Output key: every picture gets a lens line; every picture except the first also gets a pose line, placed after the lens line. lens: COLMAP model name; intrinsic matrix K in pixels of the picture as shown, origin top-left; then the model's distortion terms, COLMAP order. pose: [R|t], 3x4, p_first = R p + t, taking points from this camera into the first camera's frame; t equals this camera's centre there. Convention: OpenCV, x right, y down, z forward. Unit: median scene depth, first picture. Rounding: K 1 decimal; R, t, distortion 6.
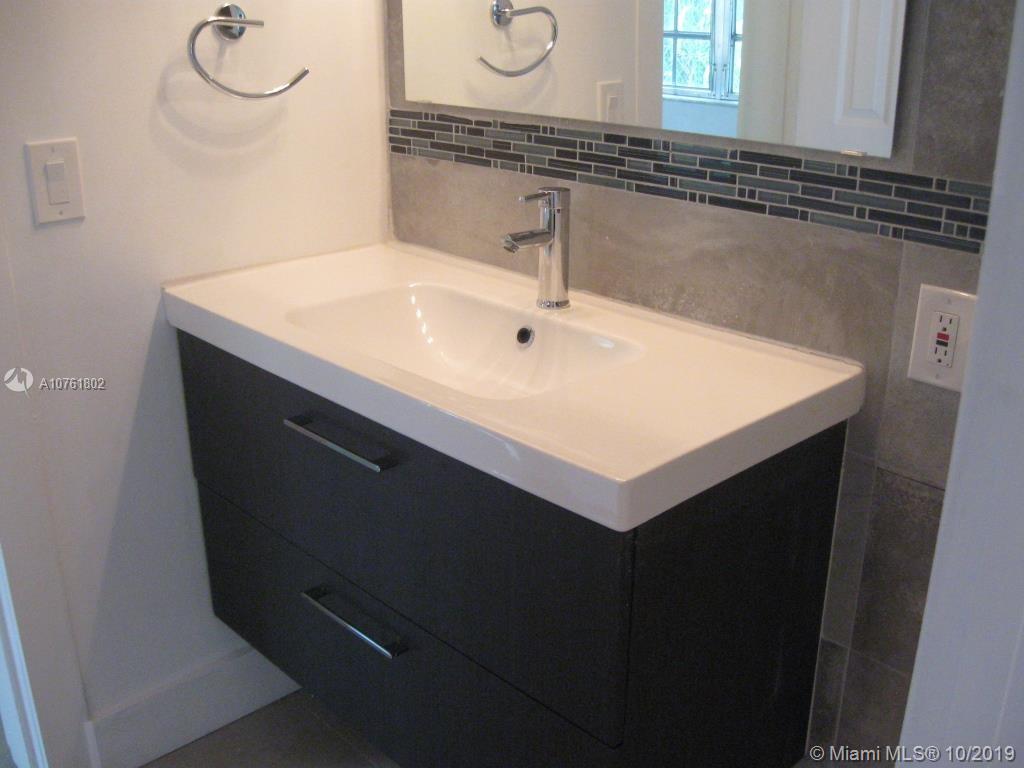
lens RADIAL K [[1056.0, 0, 517.2], [0, 1056.0, 380.9], [0, 0, 1]] dist [-0.141302, 0.078771]
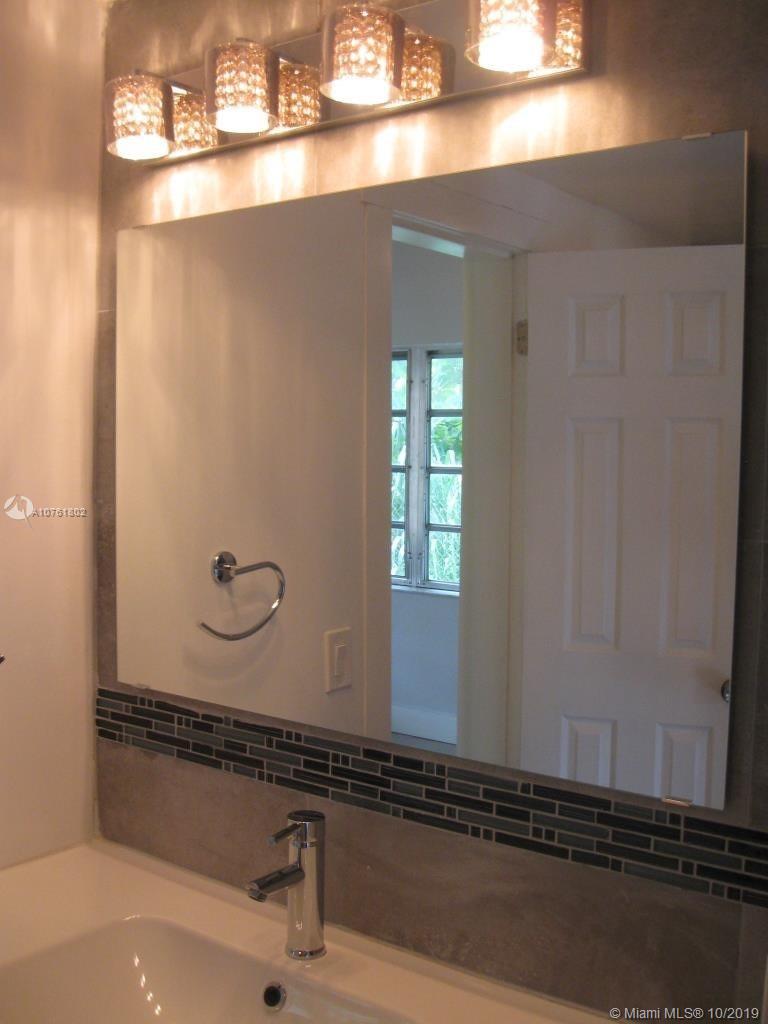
lens RADIAL K [[1056.0, 0, 397.9], [0, 1056.0, 517.6], [0, 0, 1]] dist [-0.141302, 0.078771]
pose [[0.982125, 0.007159, 0.188094, -0.049952], [0.048472, 0.955957, -0.289476, -0.161966], [-0.181882, 0.293419, 0.938522, 0.132451]]
